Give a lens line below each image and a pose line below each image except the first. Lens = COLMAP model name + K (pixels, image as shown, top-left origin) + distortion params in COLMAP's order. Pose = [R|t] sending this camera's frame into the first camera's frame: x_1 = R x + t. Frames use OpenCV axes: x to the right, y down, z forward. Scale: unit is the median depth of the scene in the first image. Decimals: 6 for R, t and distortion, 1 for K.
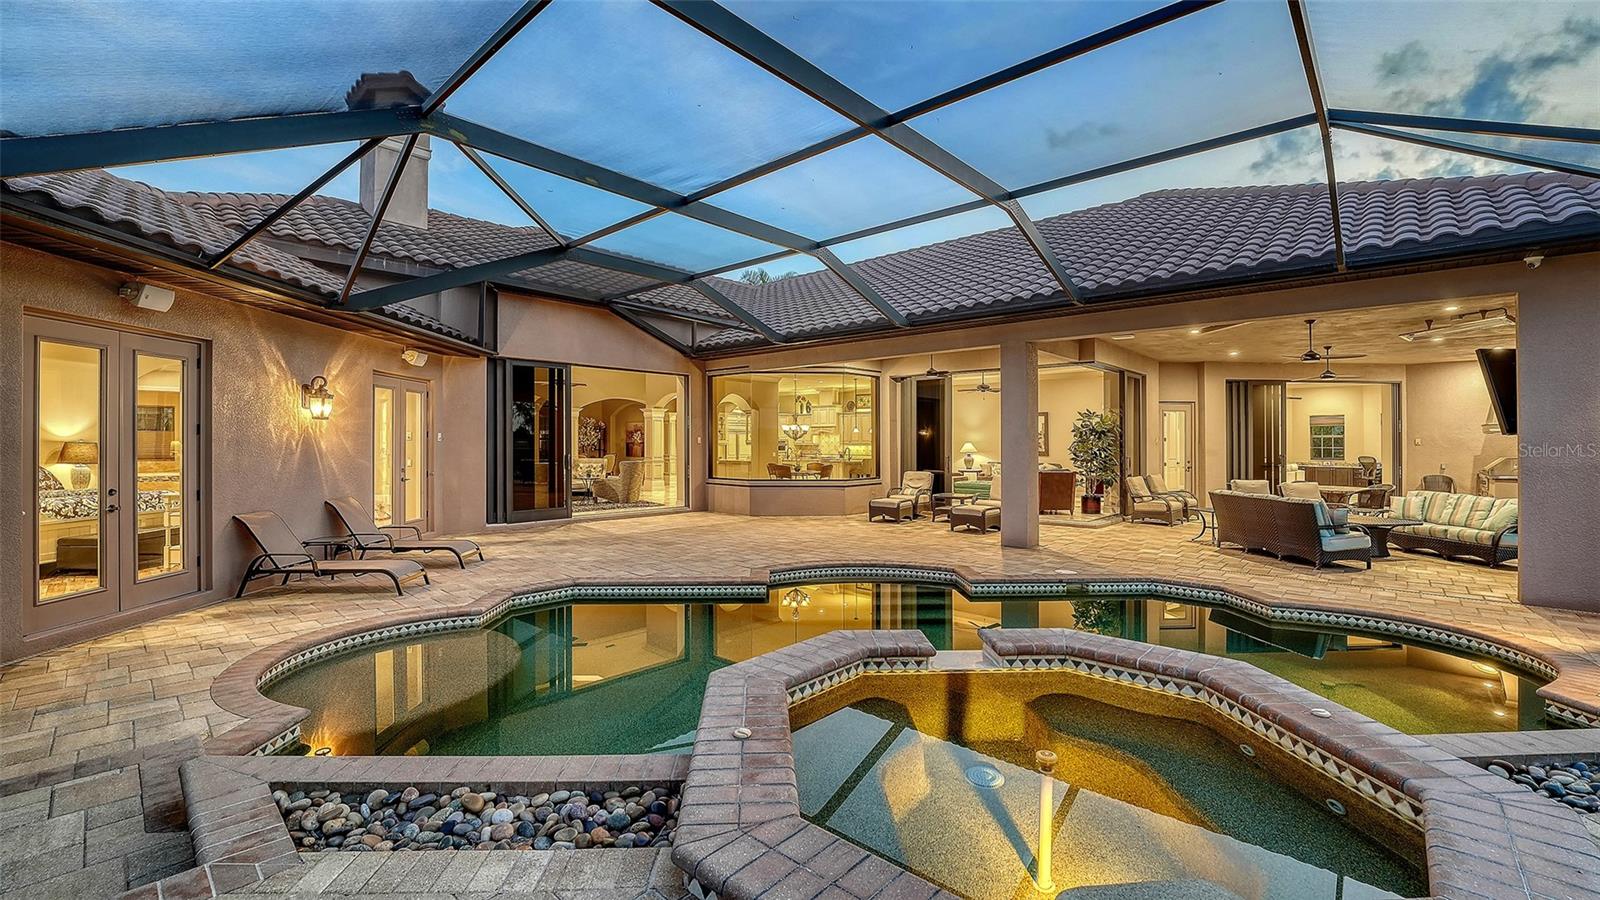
lens RADIAL K [[658.6, 0, 800.2], [0, 658.6, 439.7], [0, 0, 1]] dist [-0.019419, 0.000223]
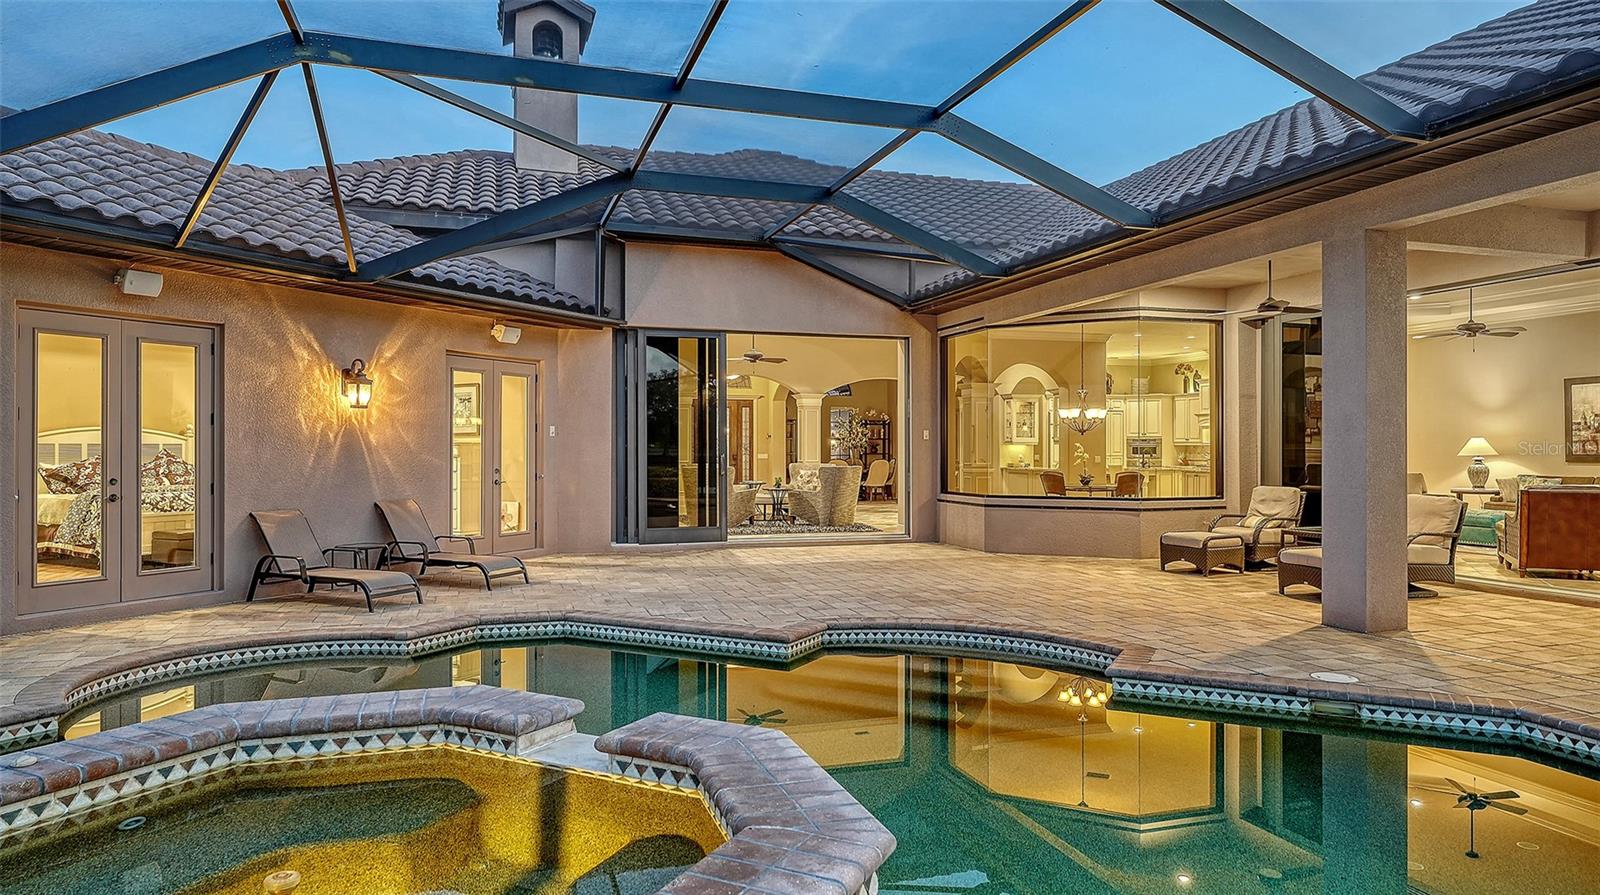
lens RADIAL K [[984.1, 0, 800.0], [0, 984.1, 447.5], [0, 0, 1]] dist [0.004776, 0.001078]
pose [[0.868199, -0.003905, -0.496200, 0.396206], [0.004686, 0.999989, 0.000330, 0.021664], [0.496193, -0.002612, 0.868208, 0.131694]]
